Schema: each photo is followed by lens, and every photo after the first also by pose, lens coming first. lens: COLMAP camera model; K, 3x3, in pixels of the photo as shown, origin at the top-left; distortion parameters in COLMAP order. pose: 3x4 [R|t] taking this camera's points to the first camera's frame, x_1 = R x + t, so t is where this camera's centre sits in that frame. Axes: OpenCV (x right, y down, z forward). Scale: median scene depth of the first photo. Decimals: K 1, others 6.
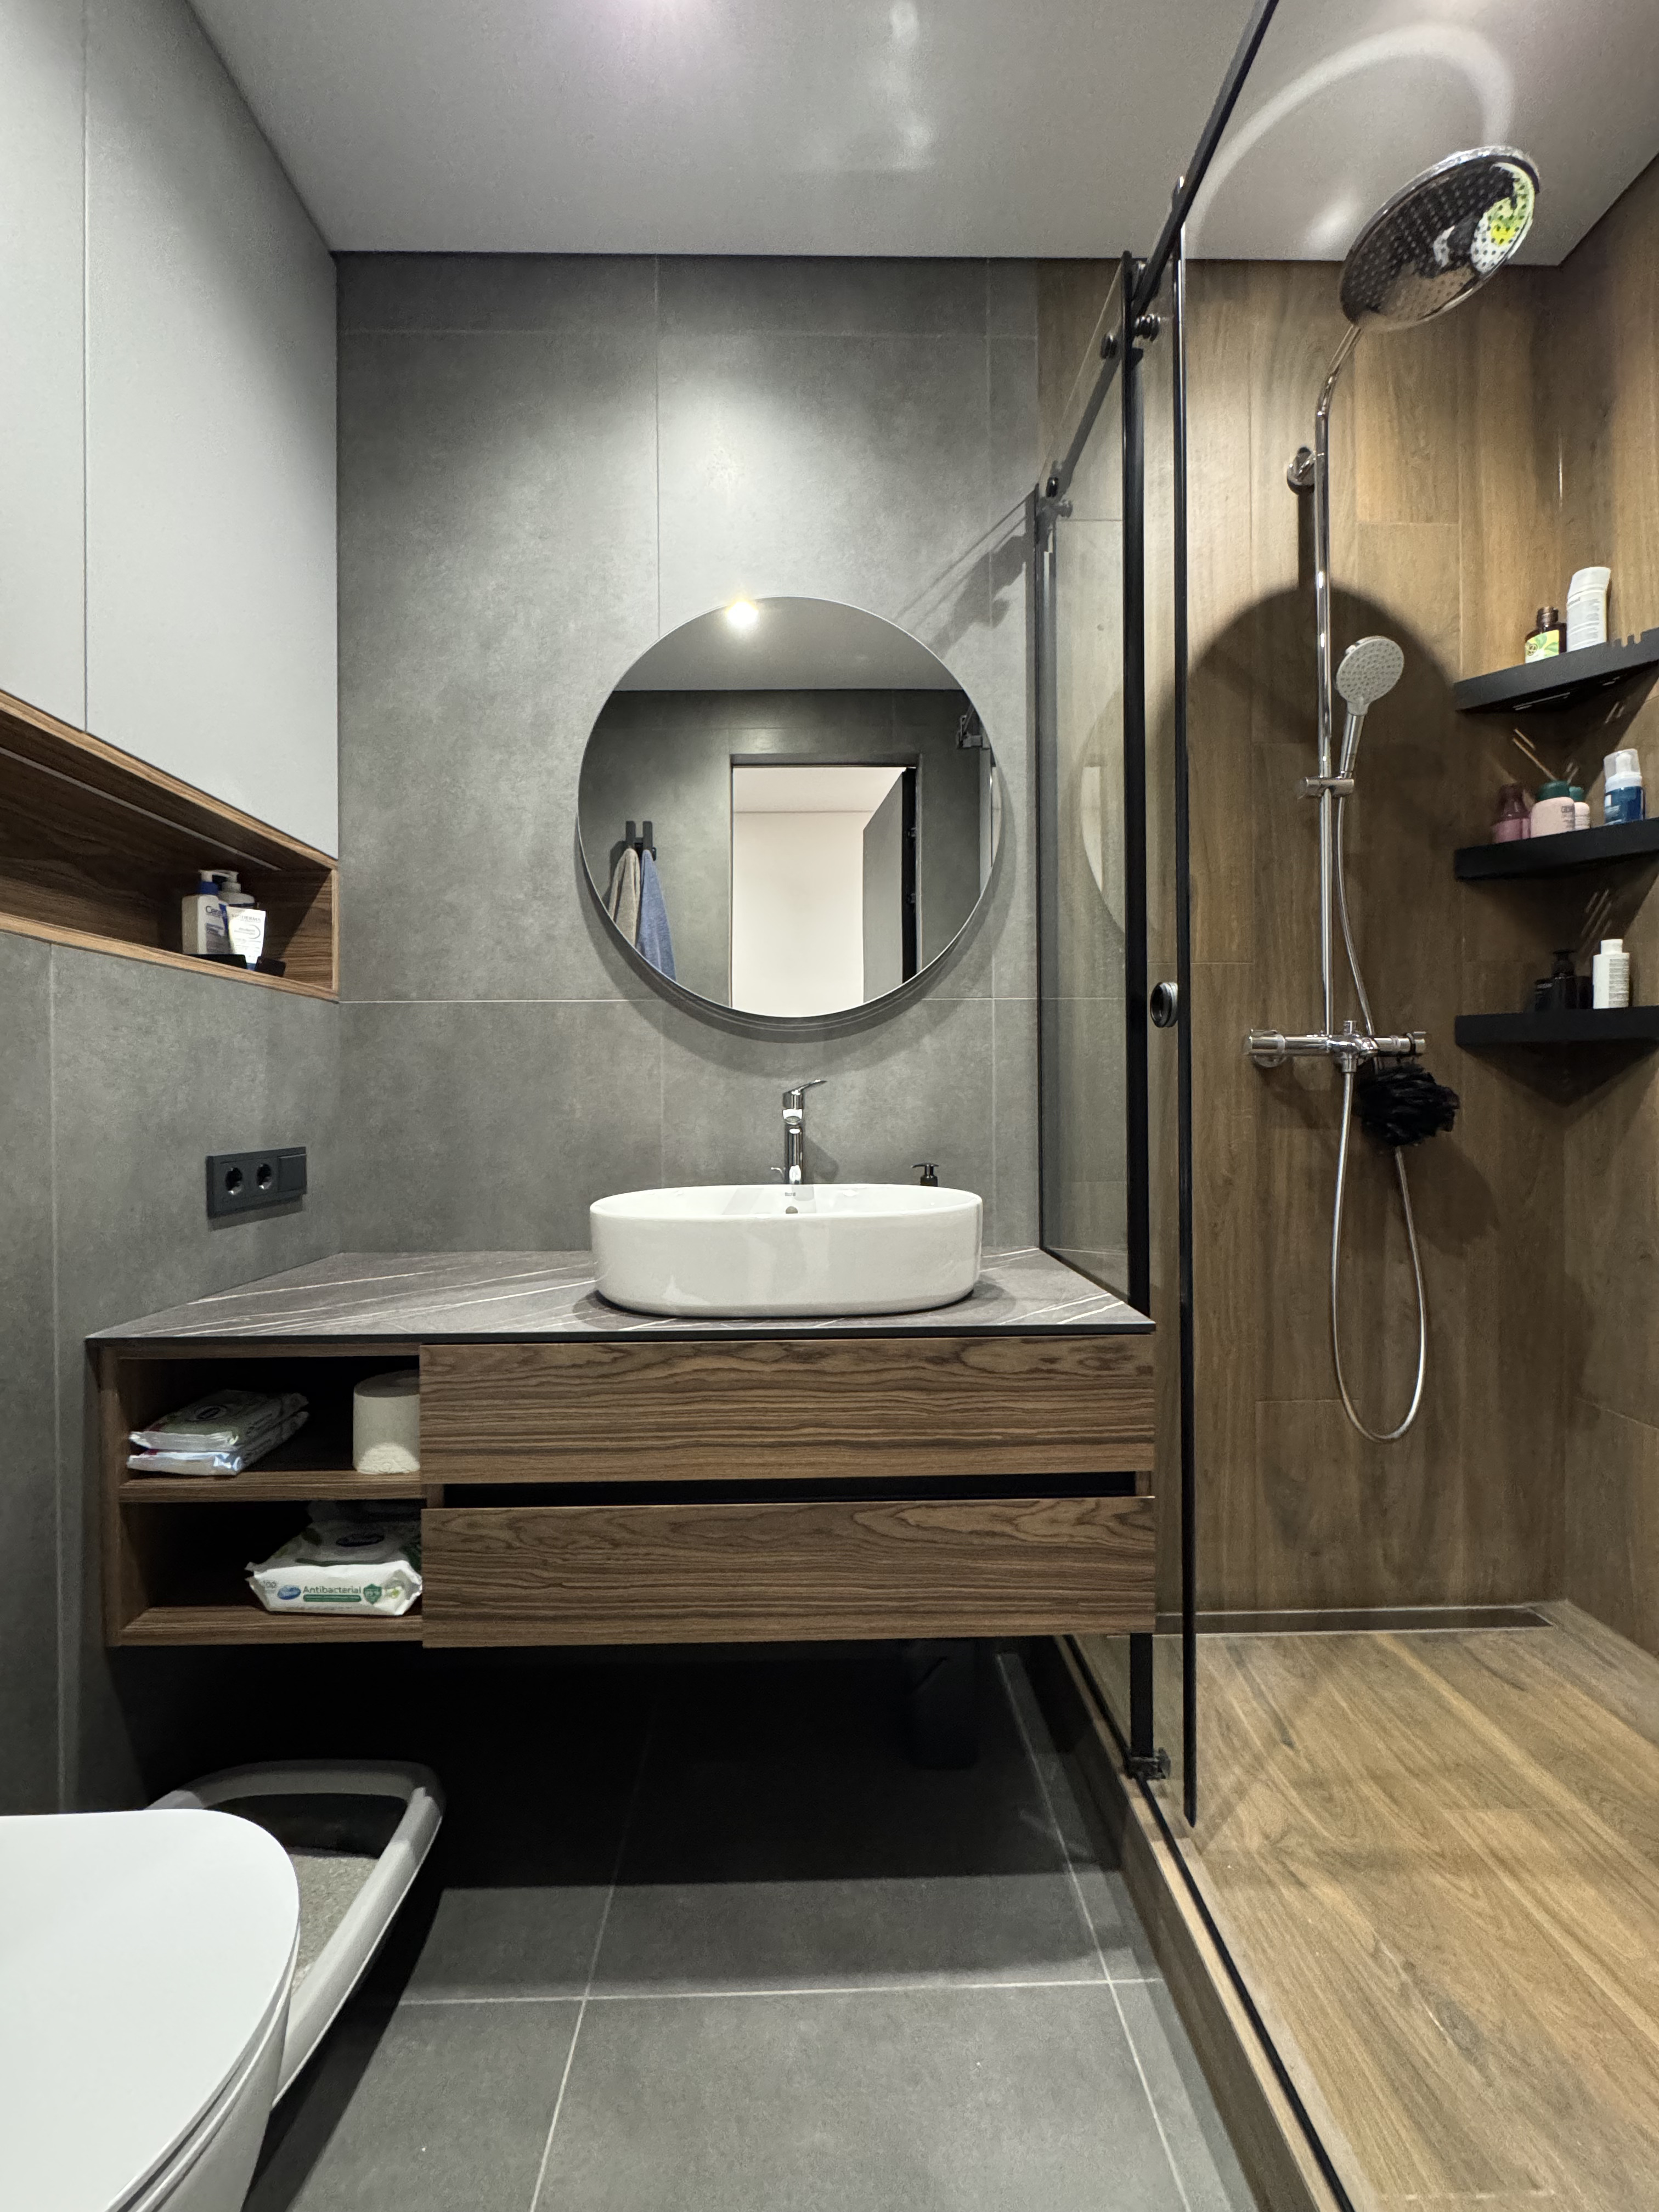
lens RADIAL K [[881.8, 0, 821.7], [0, 881.8, 1103.1], [0, 0, 1]] dist [0.000127, -0.000954]
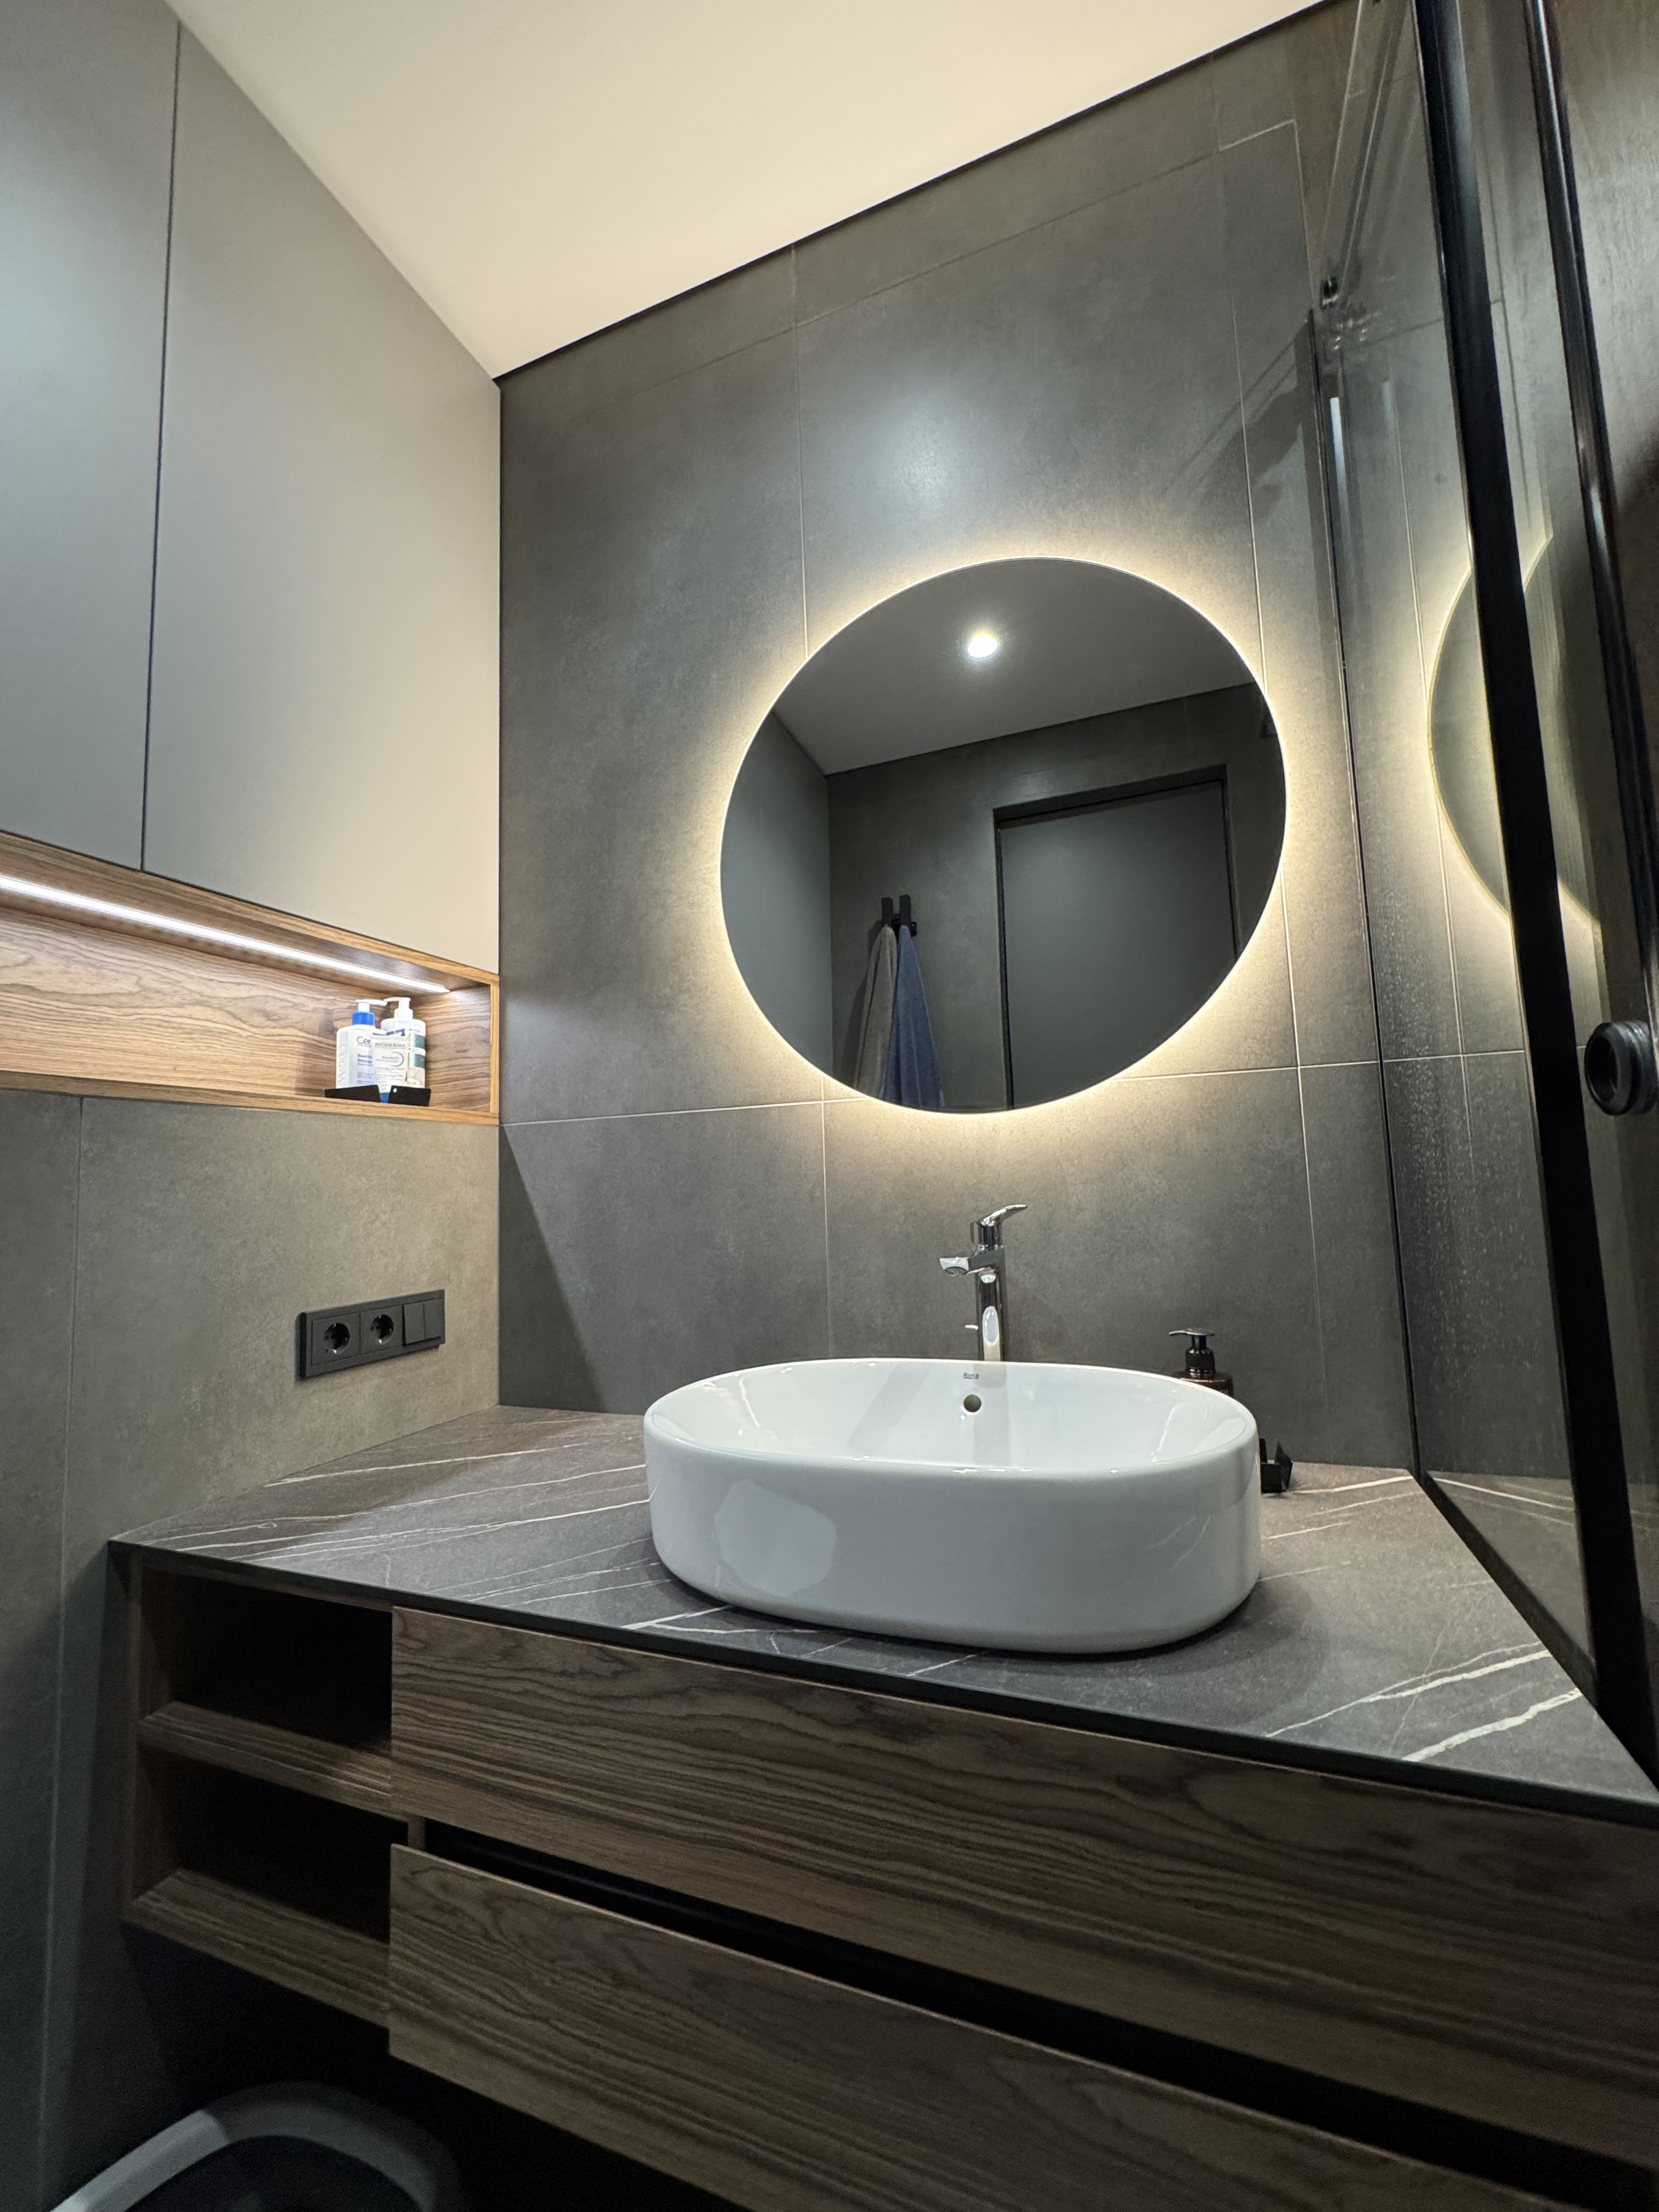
lens RADIAL K [[881.8, 0, 831.8], [0, 881.8, 1102.8], [0, 0, 1]] dist [0.000127, -0.000954]
pose [[0.924271, -0.060444, -0.376921, 0.175742], [0.027050, 0.995273, -0.093272, -0.061284], [0.380777, 0.076013, 0.921537, 0.405614]]
